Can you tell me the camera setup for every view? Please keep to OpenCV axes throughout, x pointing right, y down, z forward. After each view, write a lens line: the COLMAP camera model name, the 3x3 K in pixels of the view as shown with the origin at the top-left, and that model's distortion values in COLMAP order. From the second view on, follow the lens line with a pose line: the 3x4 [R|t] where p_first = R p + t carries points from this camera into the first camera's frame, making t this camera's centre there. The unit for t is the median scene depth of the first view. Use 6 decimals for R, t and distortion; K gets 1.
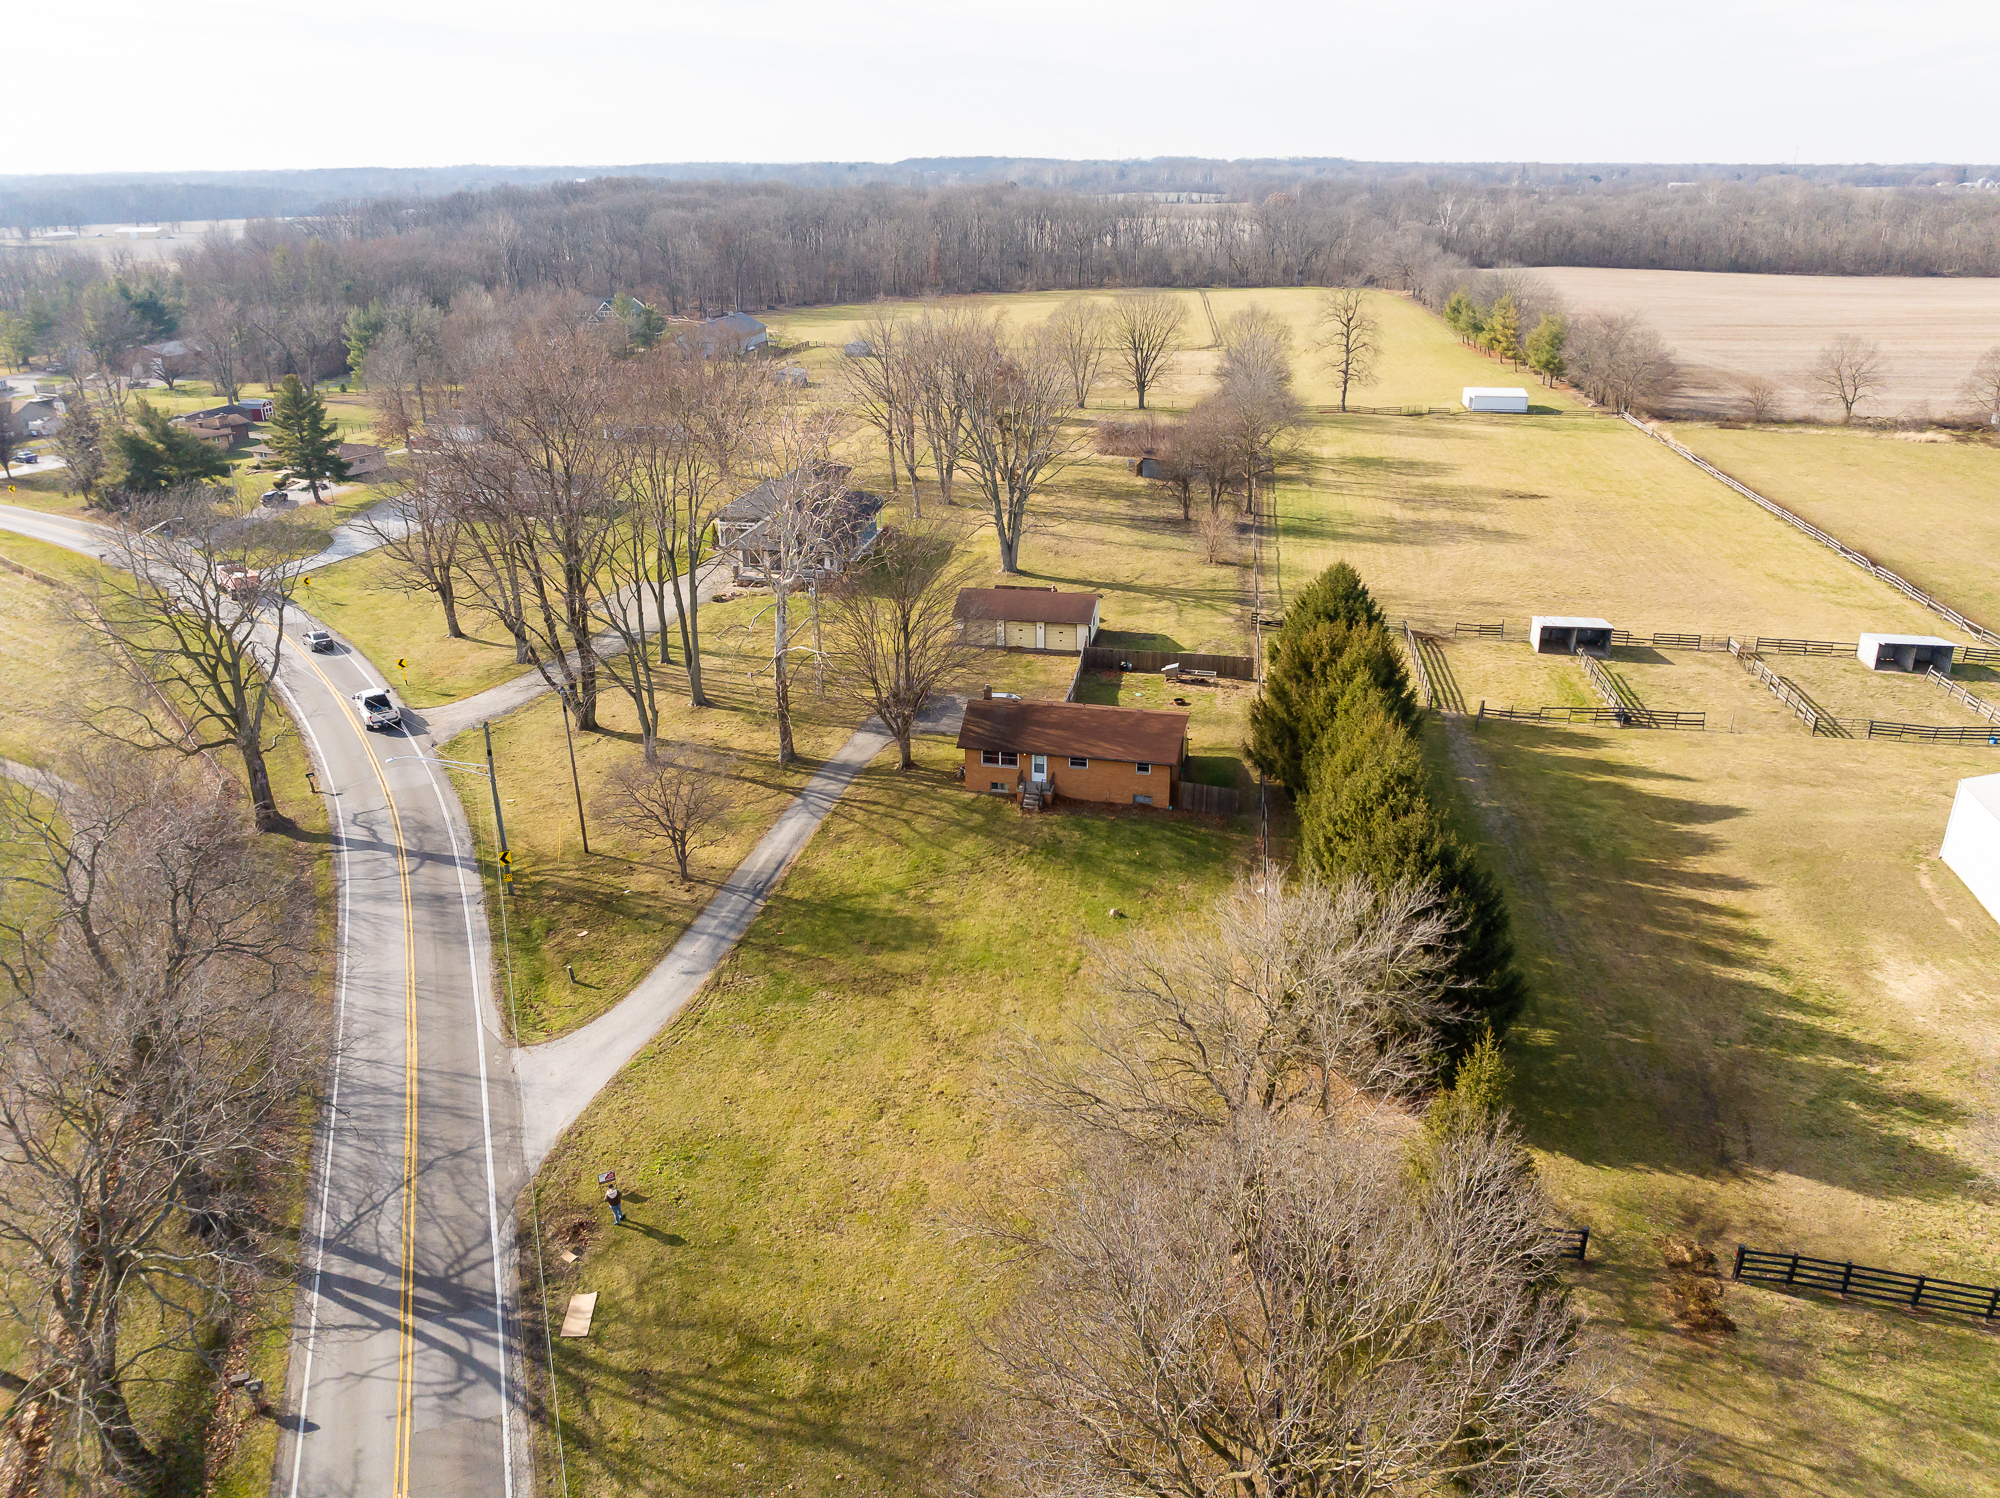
lens RADIAL K [[1411.4, 0, 1005.6], [0, 1411.4, 738.9], [0, 0, 1]] dist [-0.045361, 0.012875]
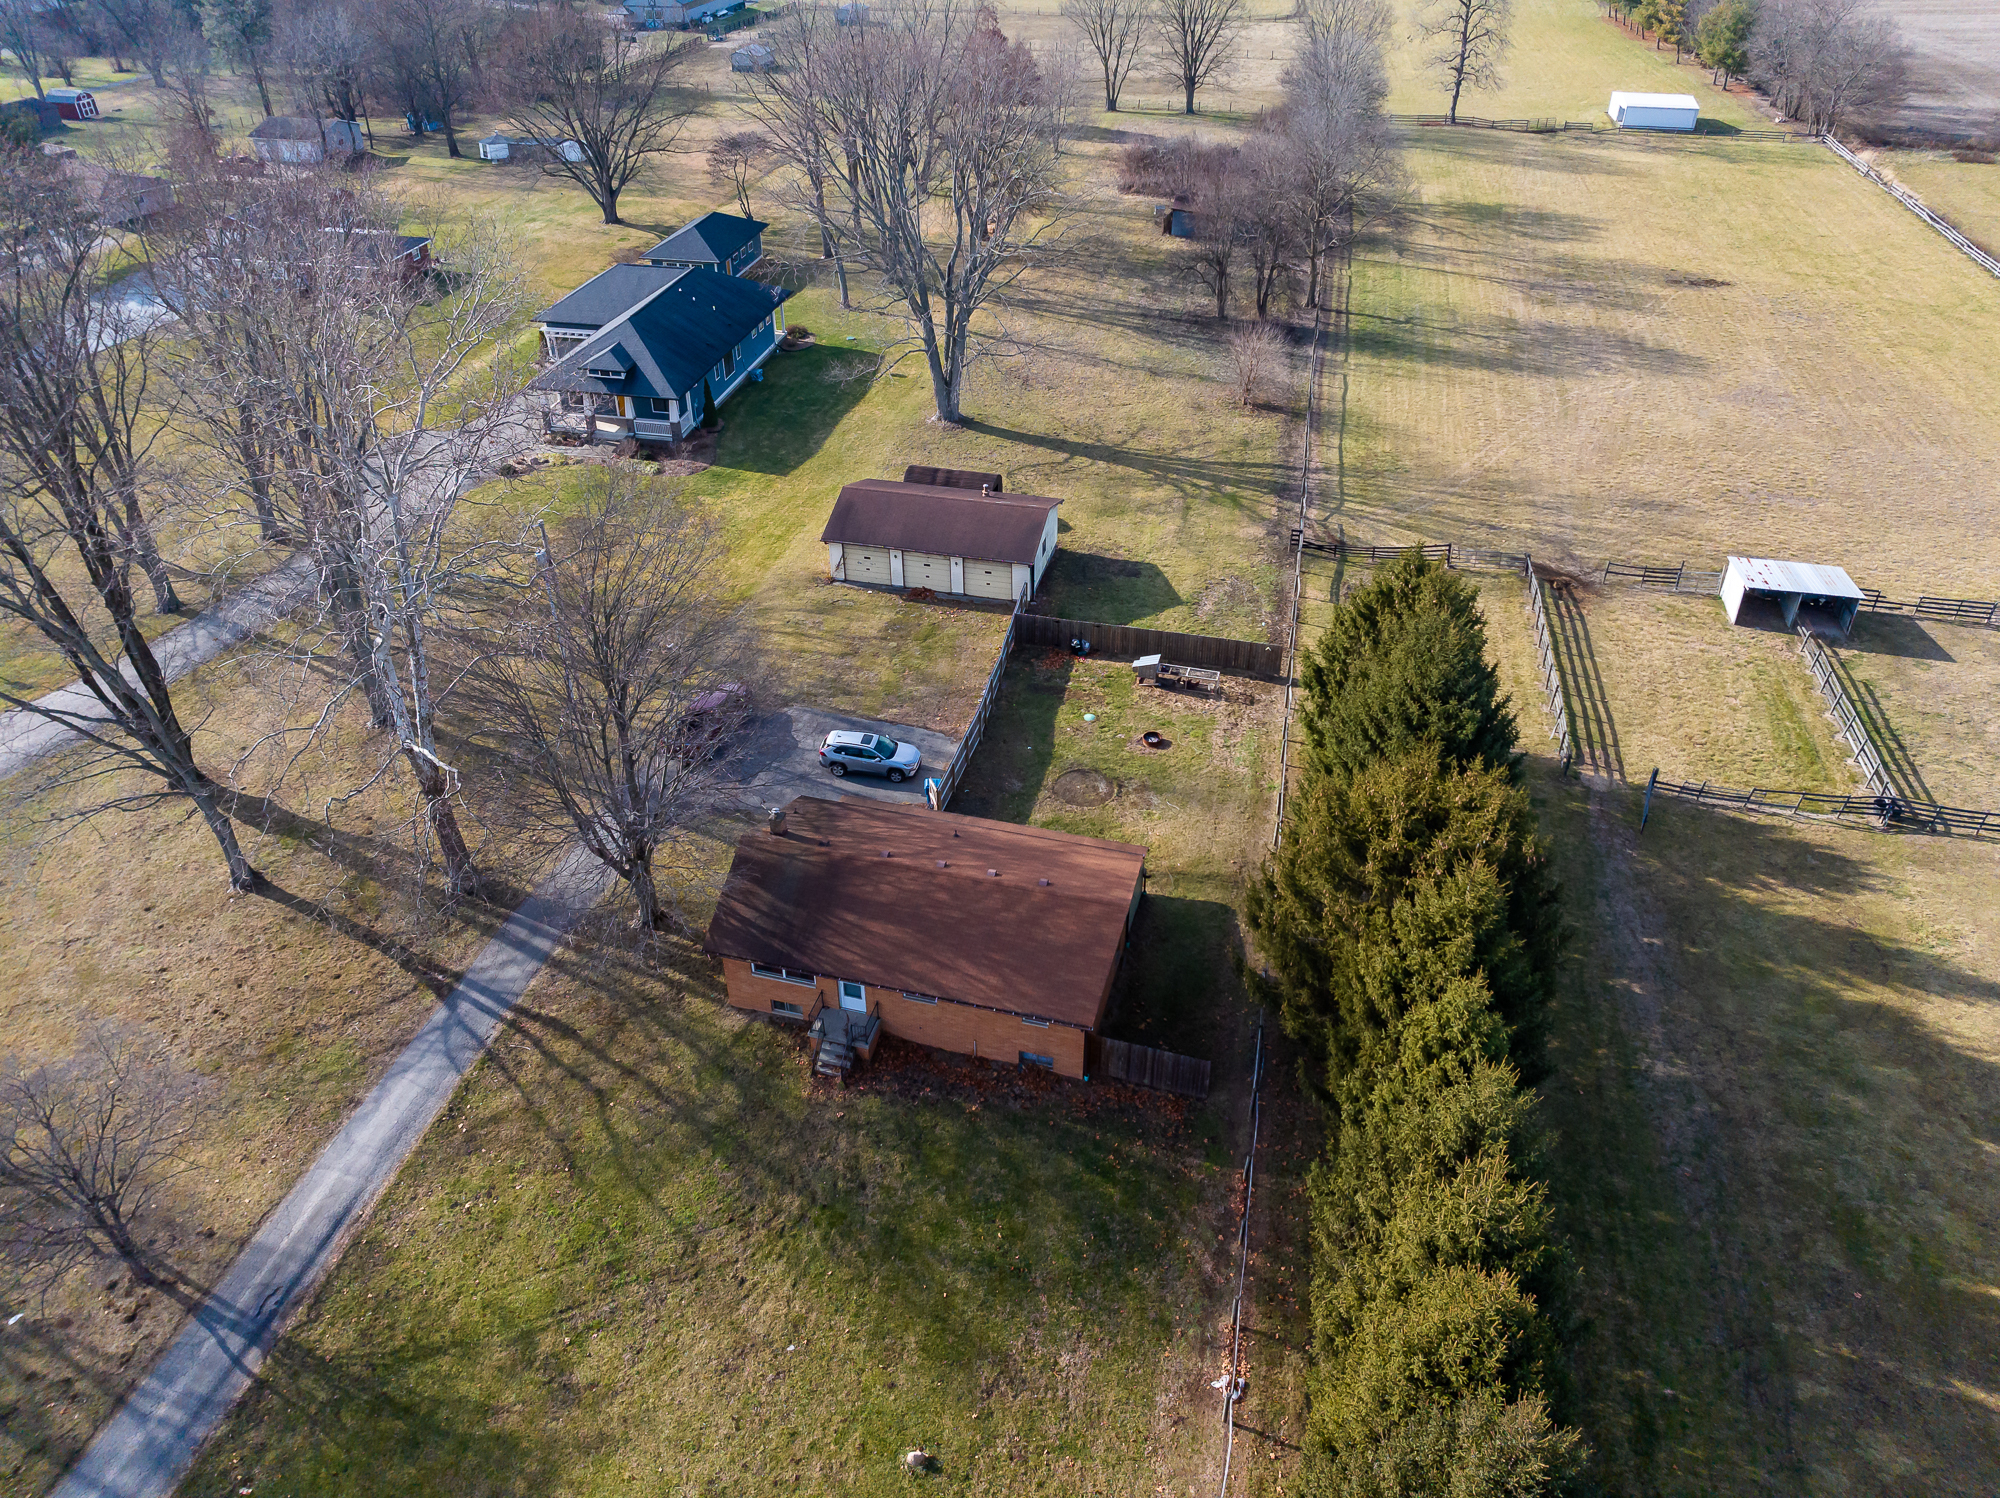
lens RADIAL K [[1411.4, 0, 1005.8], [0, 1411.4, 739.5], [0, 0, 1]] dist [-0.045361, 0.012875]
pose [[0.998813, 0.031313, -0.037299, 0.097678], [-0.022176, 0.974311, 0.224112, -0.192612], [0.043359, -0.223019, 0.973849, 0.471887]]
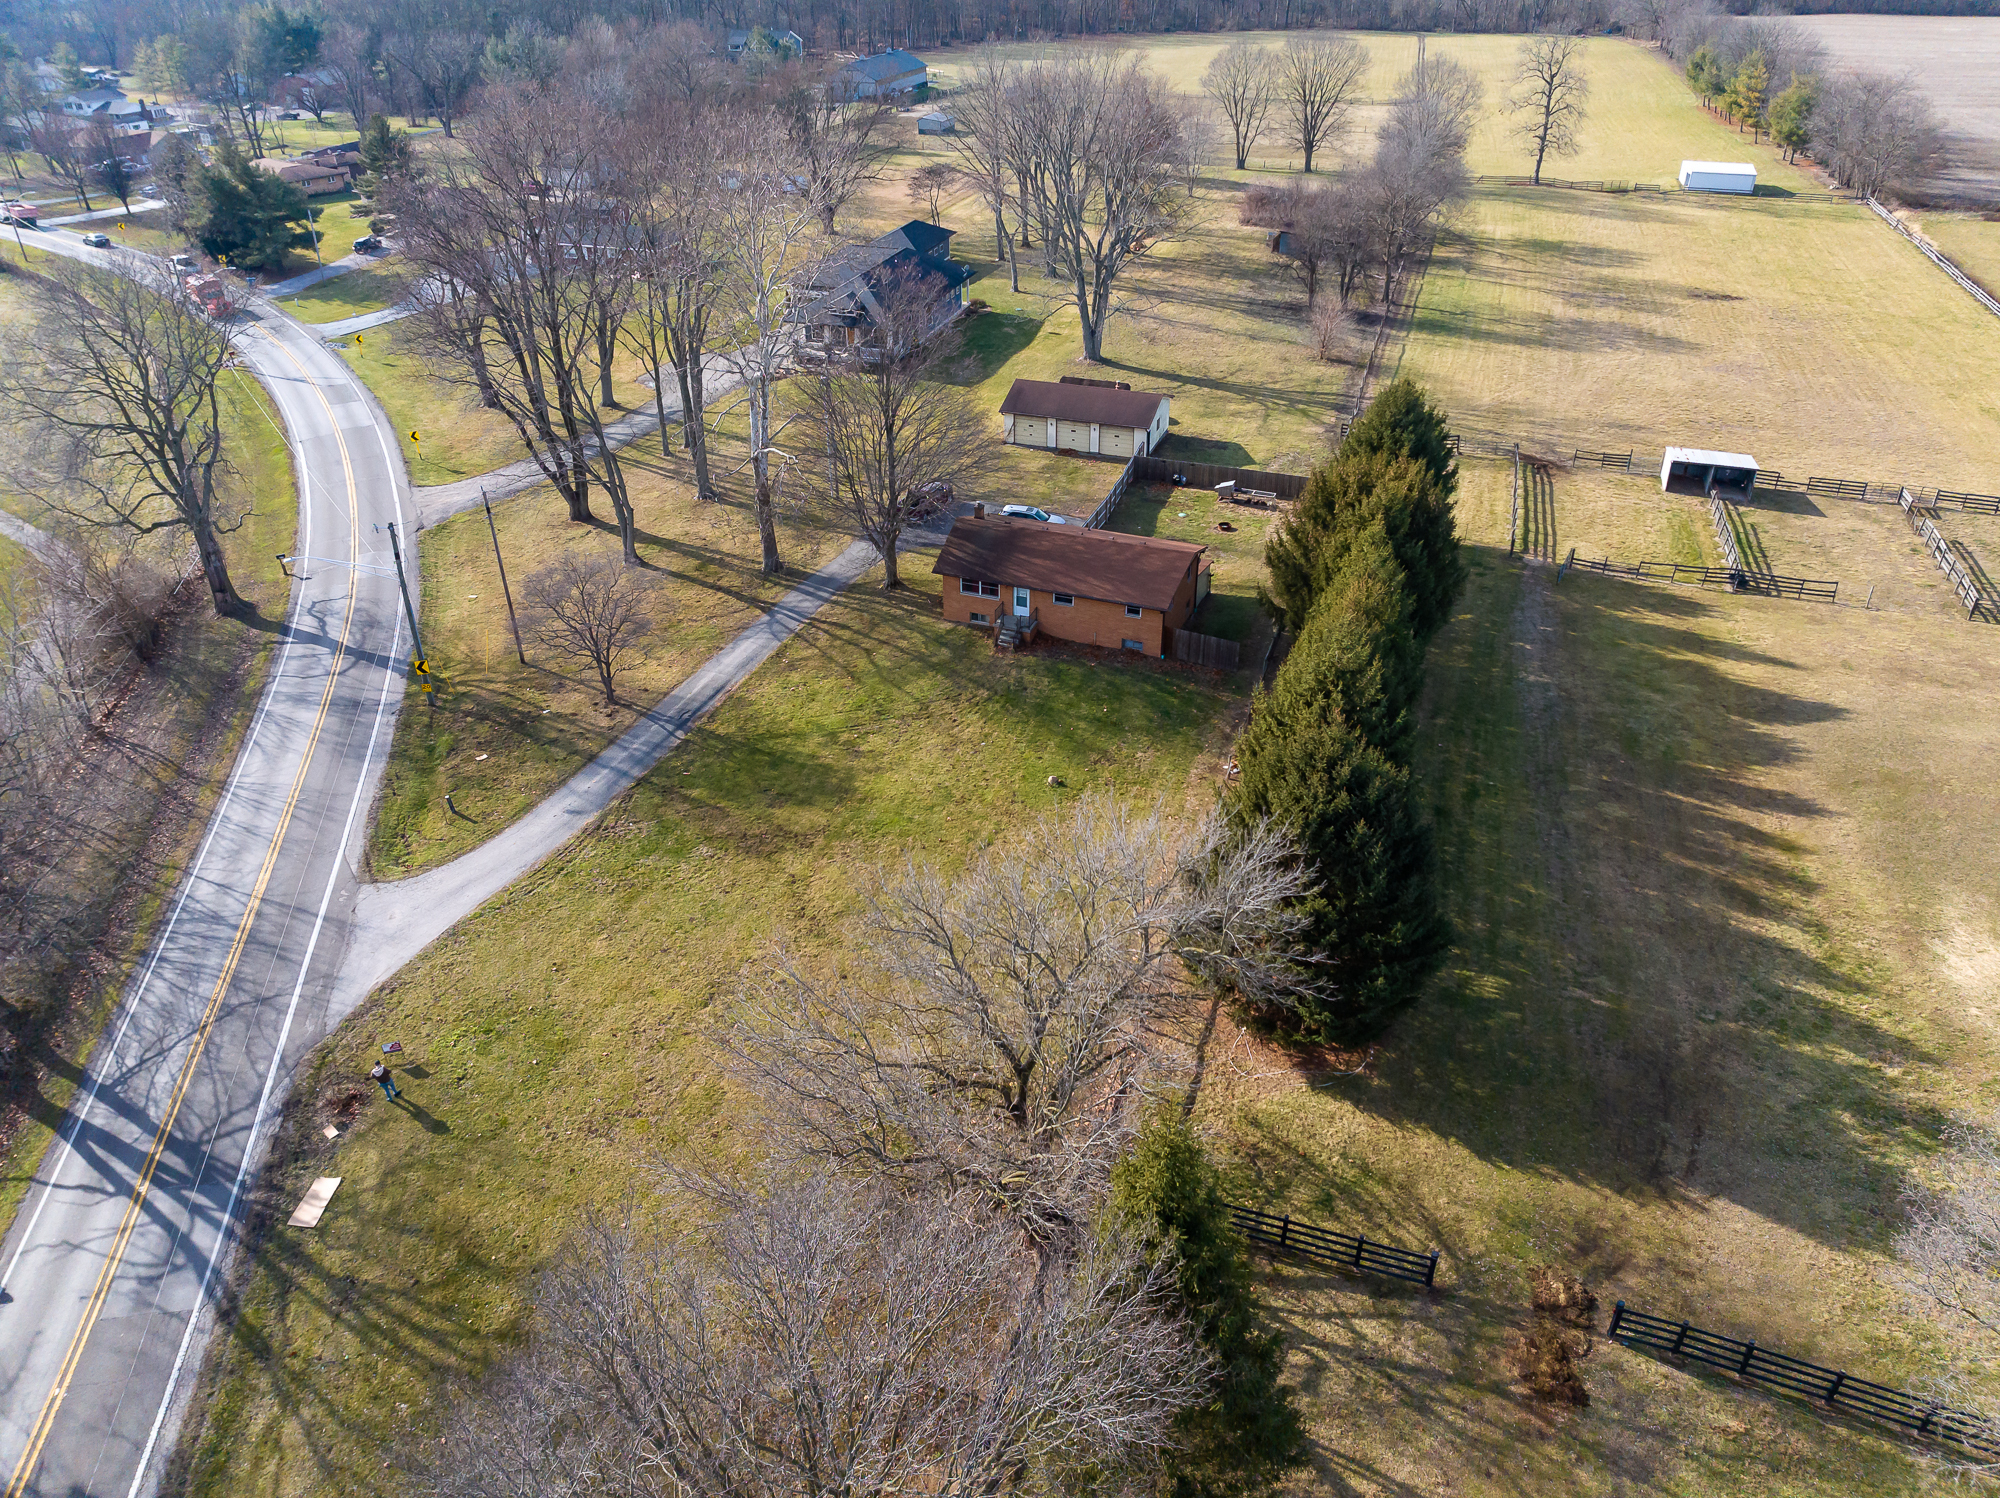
lens RADIAL K [[1411.4, 0, 1004.3], [0, 1411.4, 736.5], [0, 0, 1]] dist [-0.045361, 0.012875]
pose [[0.988800, 0.080660, -0.125573, 0.127950], [-0.059346, 0.984495, 0.165068, -0.040441], [0.136940, -0.155767, 0.978256, 0.103077]]
